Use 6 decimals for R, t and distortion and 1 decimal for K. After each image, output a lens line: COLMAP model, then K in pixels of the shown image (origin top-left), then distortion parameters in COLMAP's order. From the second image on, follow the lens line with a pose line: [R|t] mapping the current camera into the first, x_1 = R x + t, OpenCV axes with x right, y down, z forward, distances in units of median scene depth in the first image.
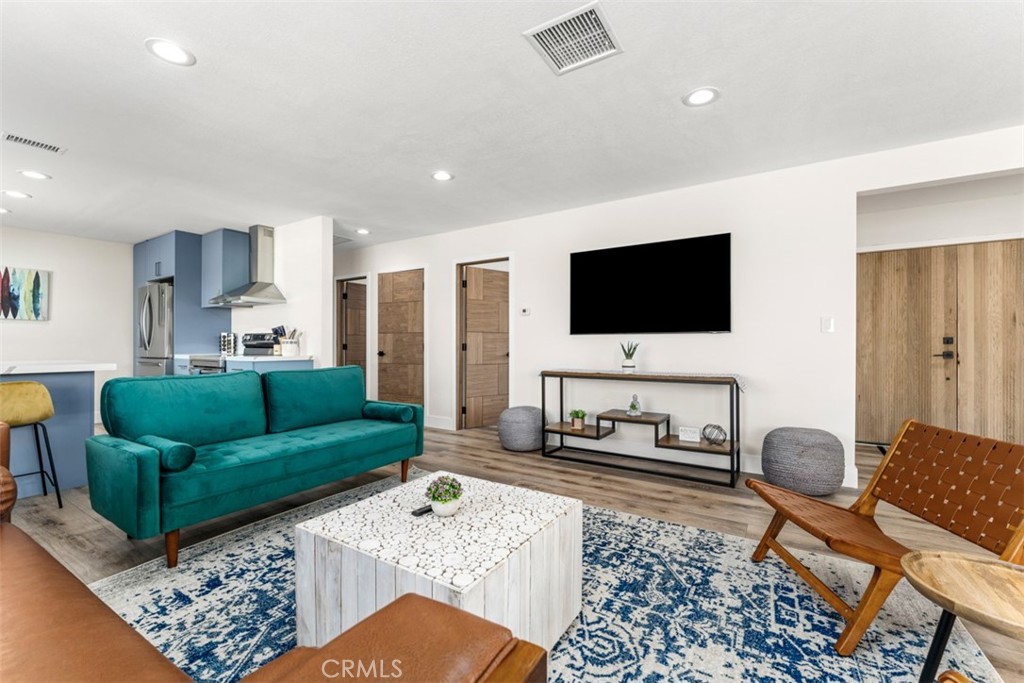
lens RADIAL K [[422.3, 0, 516.7], [0, 422.3, 341.9], [0, 0, 1]] dist [-0.001347, -0.000736]
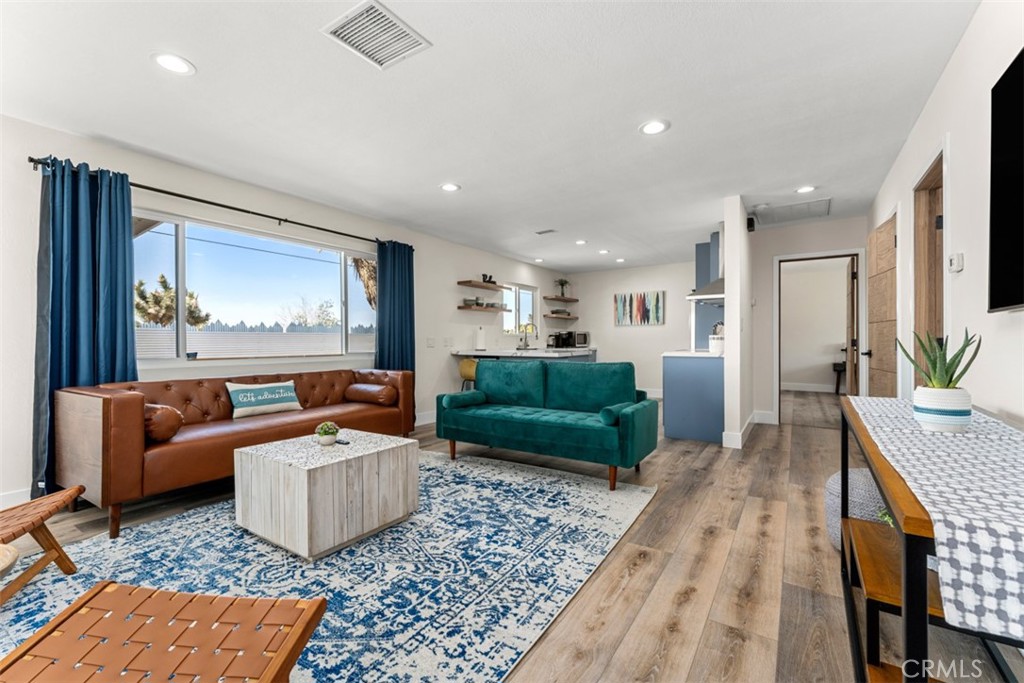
lens RADIAL K [[438.7, 0, 504.8], [0, 438.7, 341.2], [0, 0, 1]] dist [-0.004264, -0.000204]
pose [[-0.030348, -0.000816, -0.999539, 1.032552], [0.010319, 0.999946, -0.001130, 0.008762], [0.999486, -0.010348, -0.030338, 1.185038]]
